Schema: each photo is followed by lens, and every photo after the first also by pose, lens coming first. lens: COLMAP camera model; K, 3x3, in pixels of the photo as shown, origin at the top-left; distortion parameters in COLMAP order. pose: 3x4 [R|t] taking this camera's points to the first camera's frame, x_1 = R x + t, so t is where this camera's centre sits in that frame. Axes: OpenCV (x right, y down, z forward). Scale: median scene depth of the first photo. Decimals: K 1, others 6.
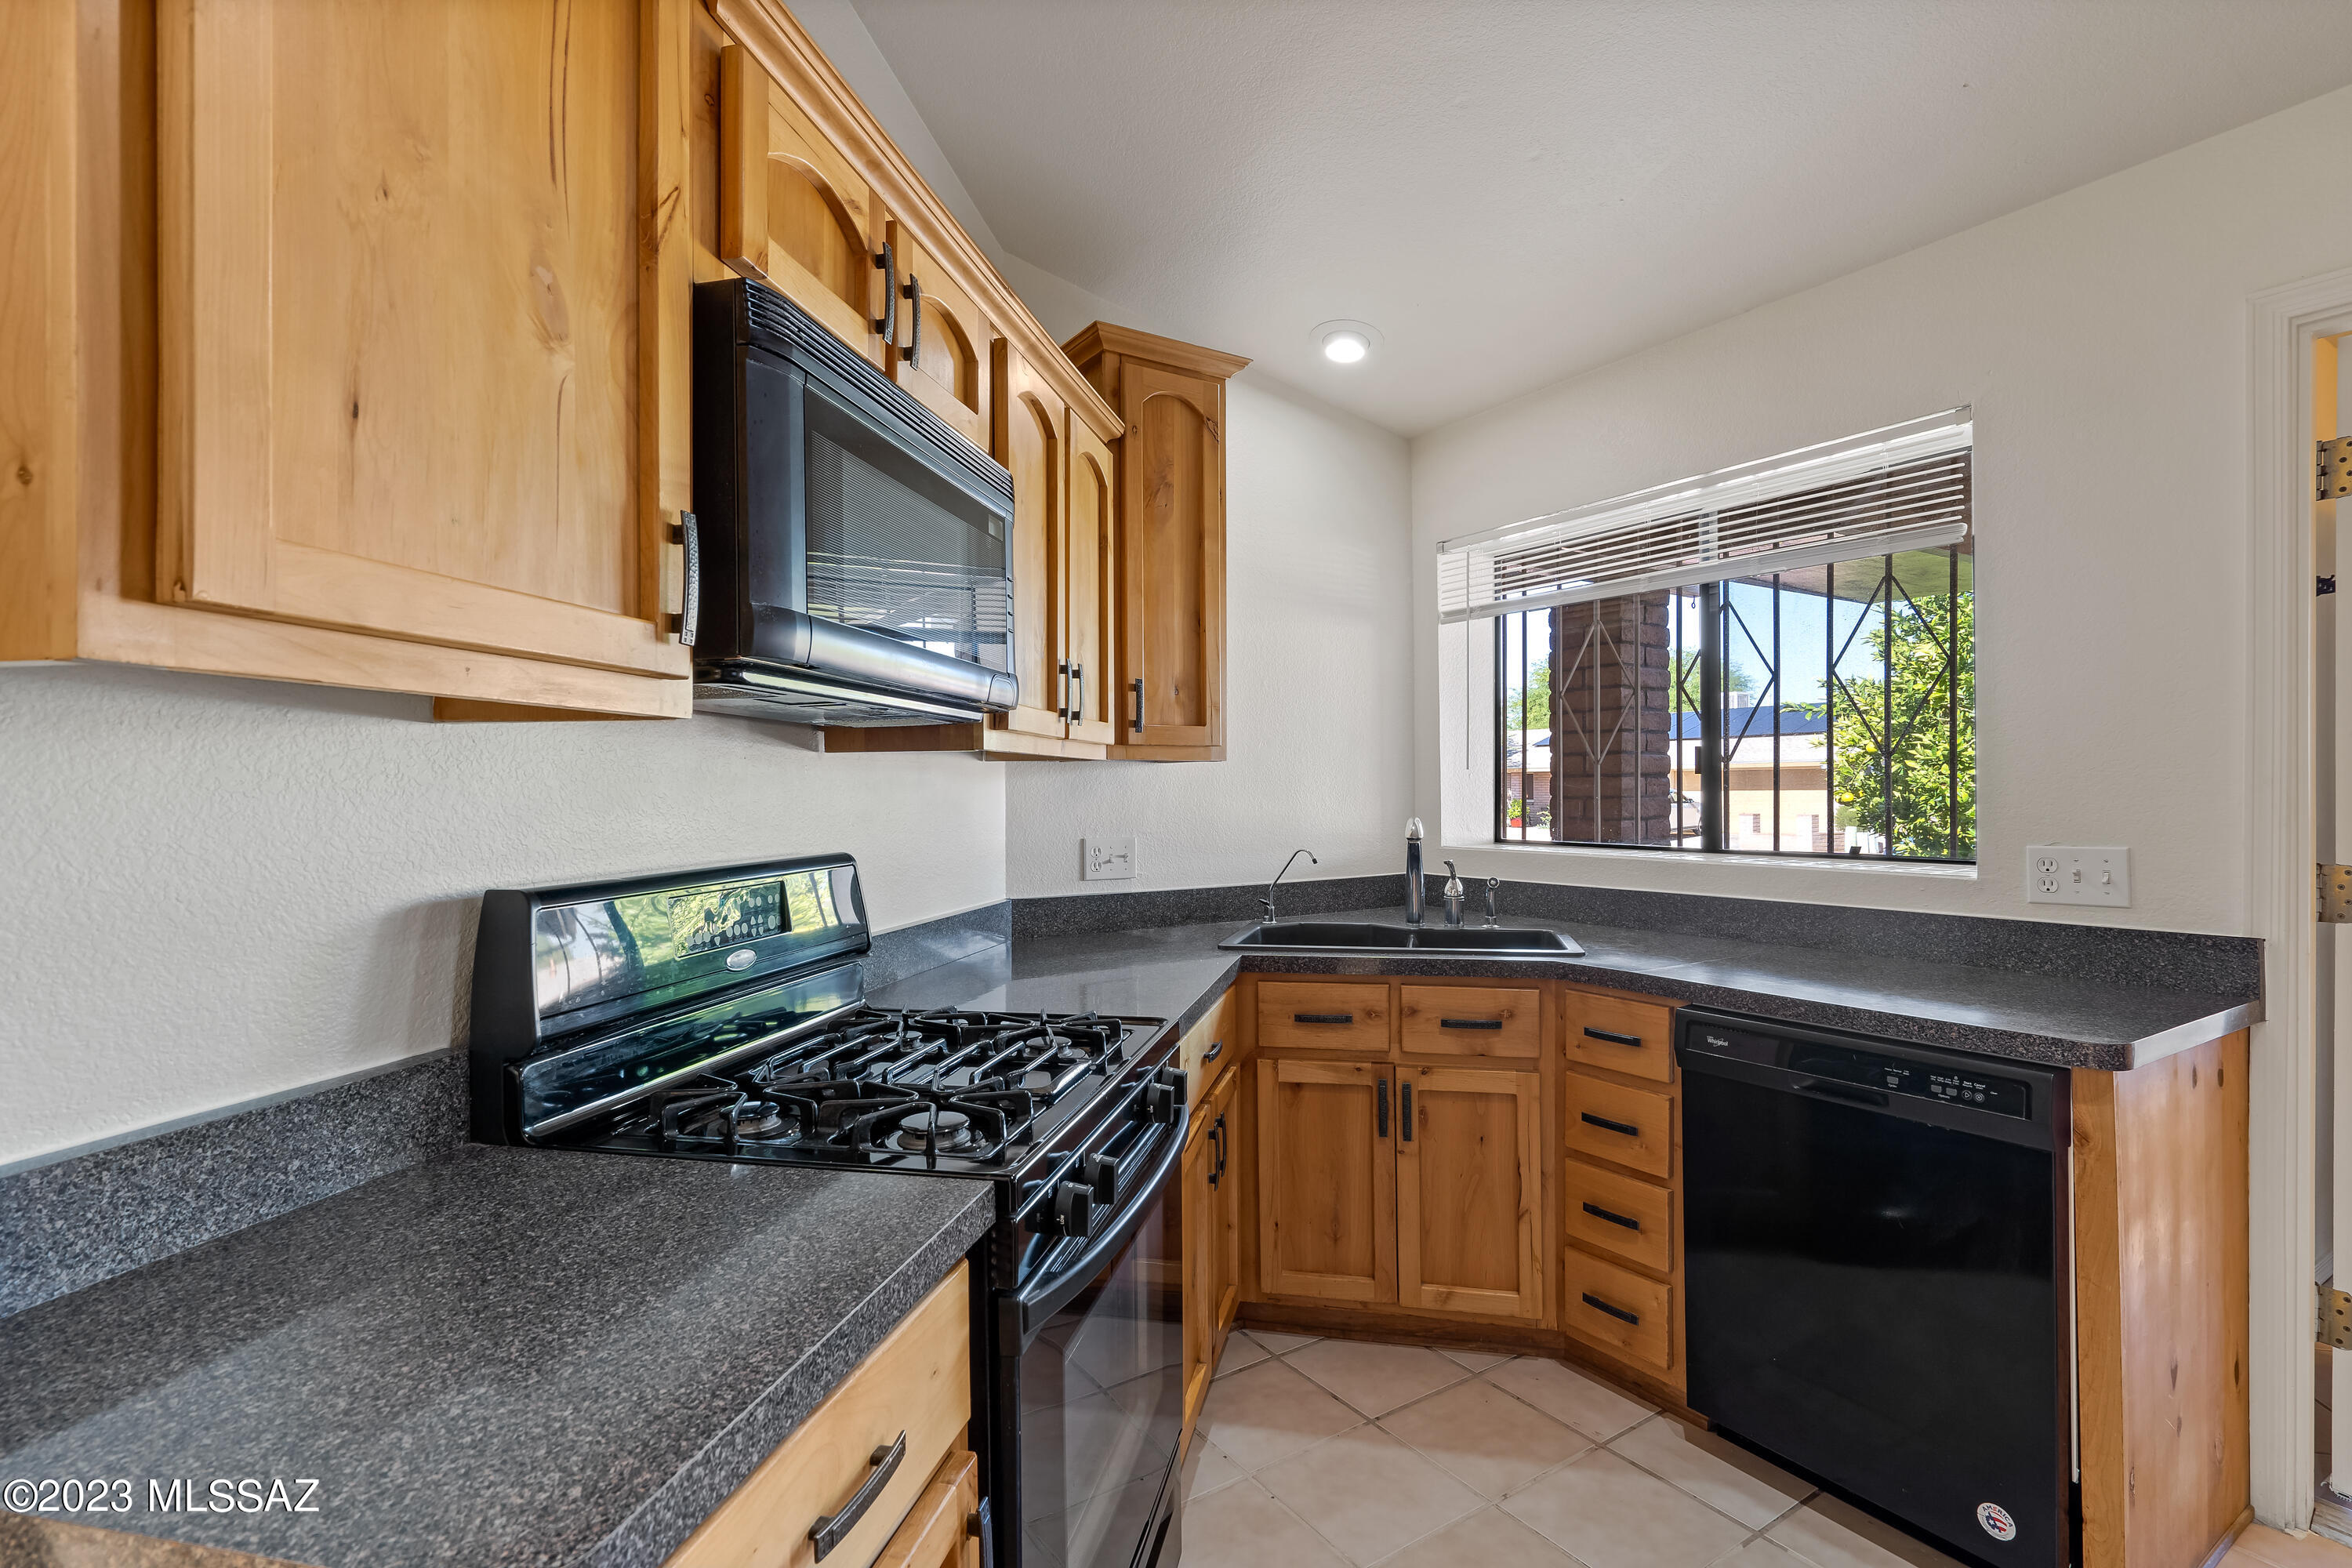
lens RADIAL K [[1085.8, 0, 1179.3], [0, 1085.8, 796.5], [0, 0, 1]] dist [-0.003260, 0.000754]
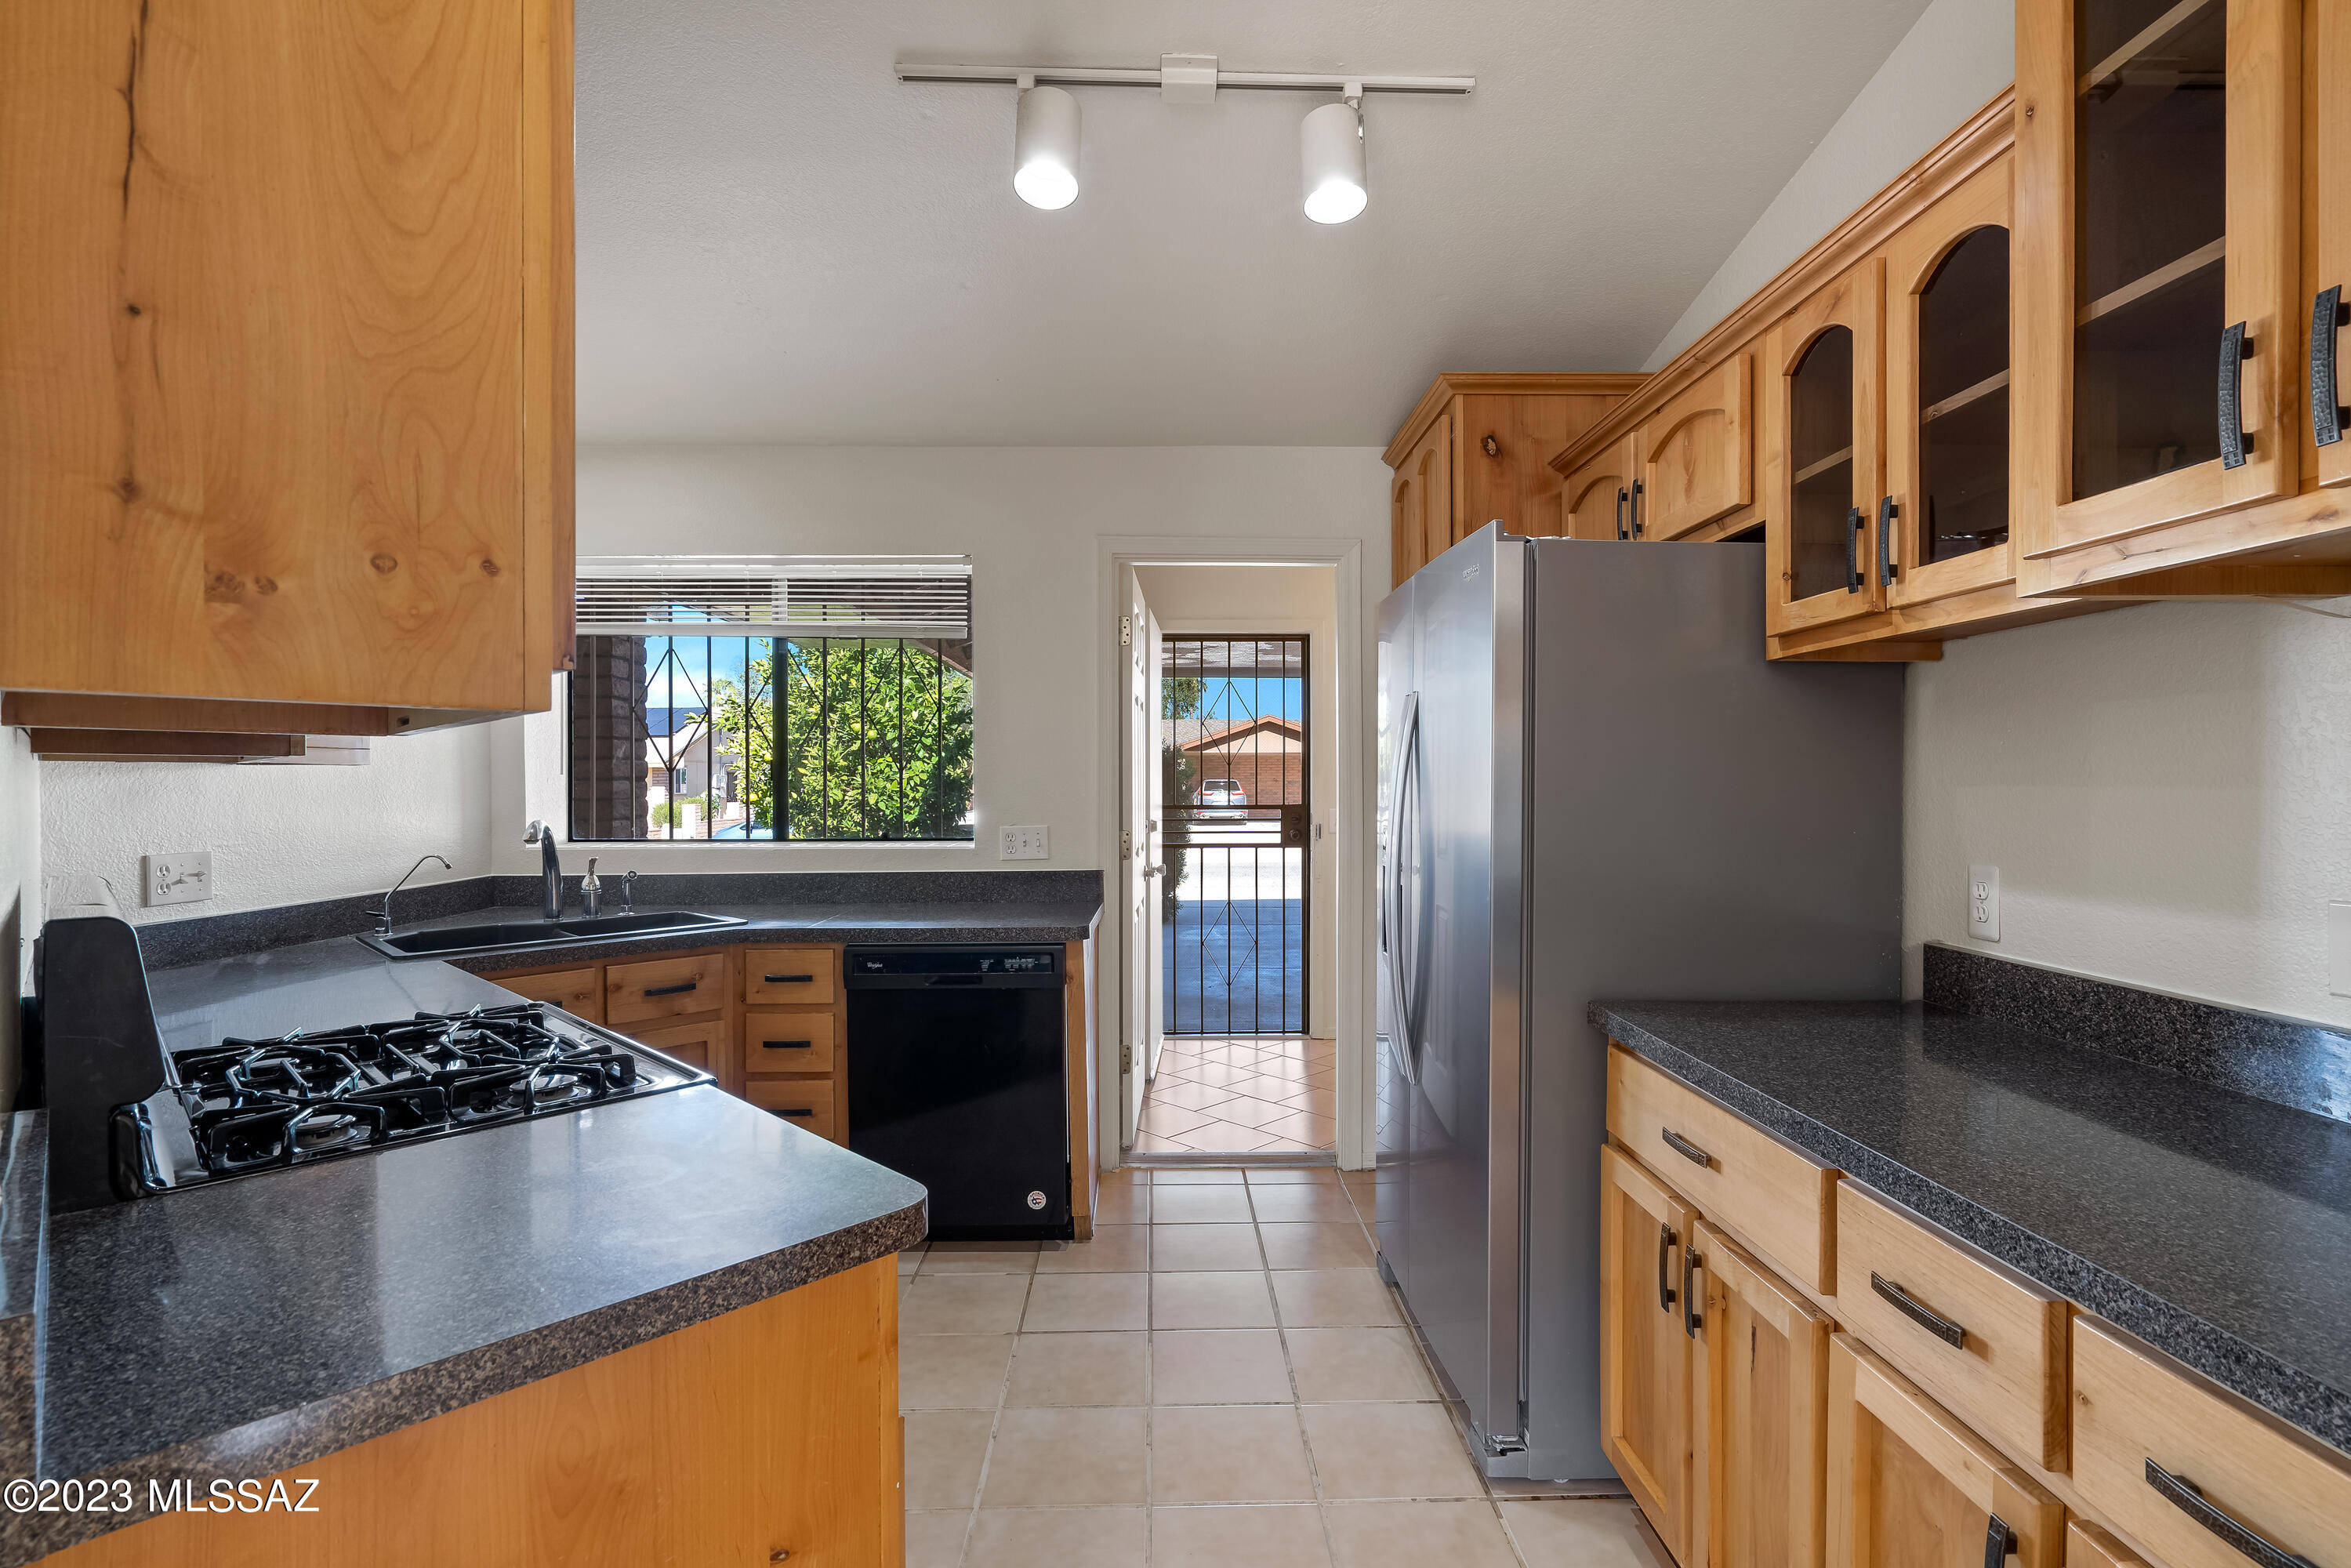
lens RADIAL K [[1085.4, 0, 1170.9], [0, 1085.4, 795.1], [0, 0, 1]] dist [-0.003260, 0.000754]
pose [[0.531193, -0.005032, 0.847236, -0.485434], [0.006253, 0.999978, 0.002018, -0.004390], [-0.847228, 0.004226, 0.531213, -0.111531]]
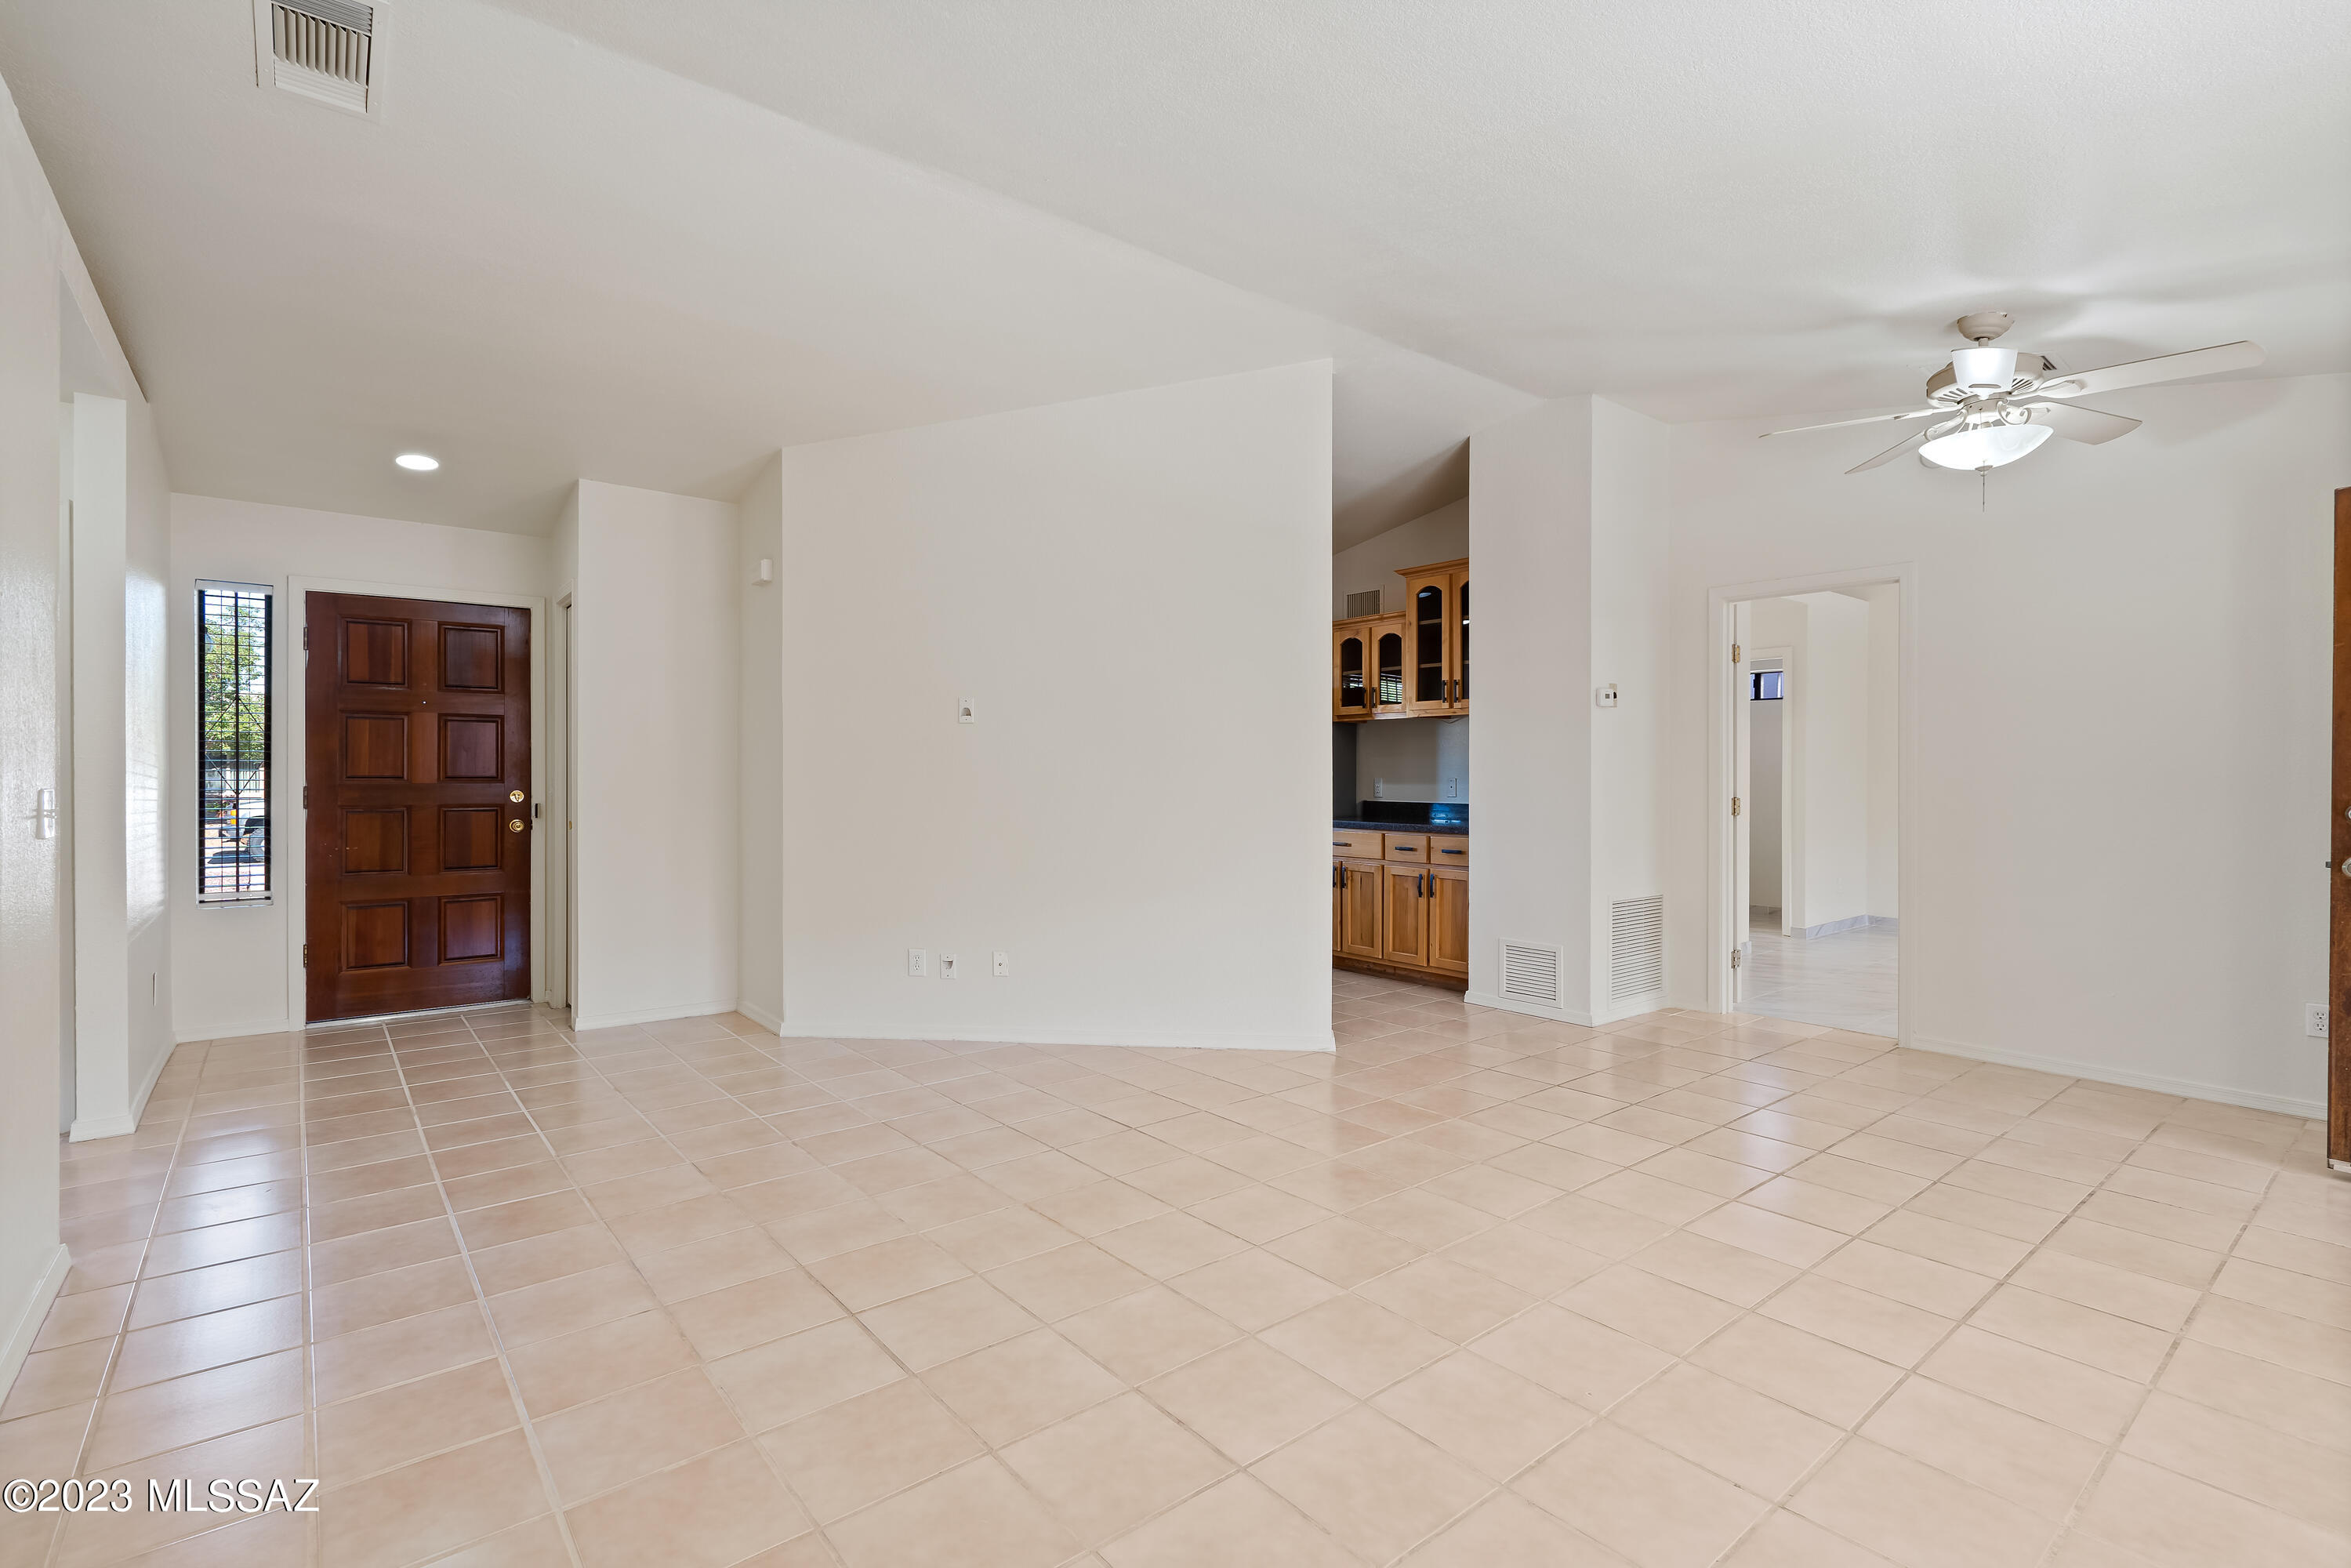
lens RADIAL K [[1085.4, 0, 1170.3], [0, 1085.4, 781.9], [0, 0, 1]] dist [-0.003260, 0.000754]
pose [[-0.099538, -0.002793, 0.995030, -2.573058], [0.008514, 0.999957, 0.003659, 0.049539], [-0.994997, 0.008836, -0.099510, 0.731570]]
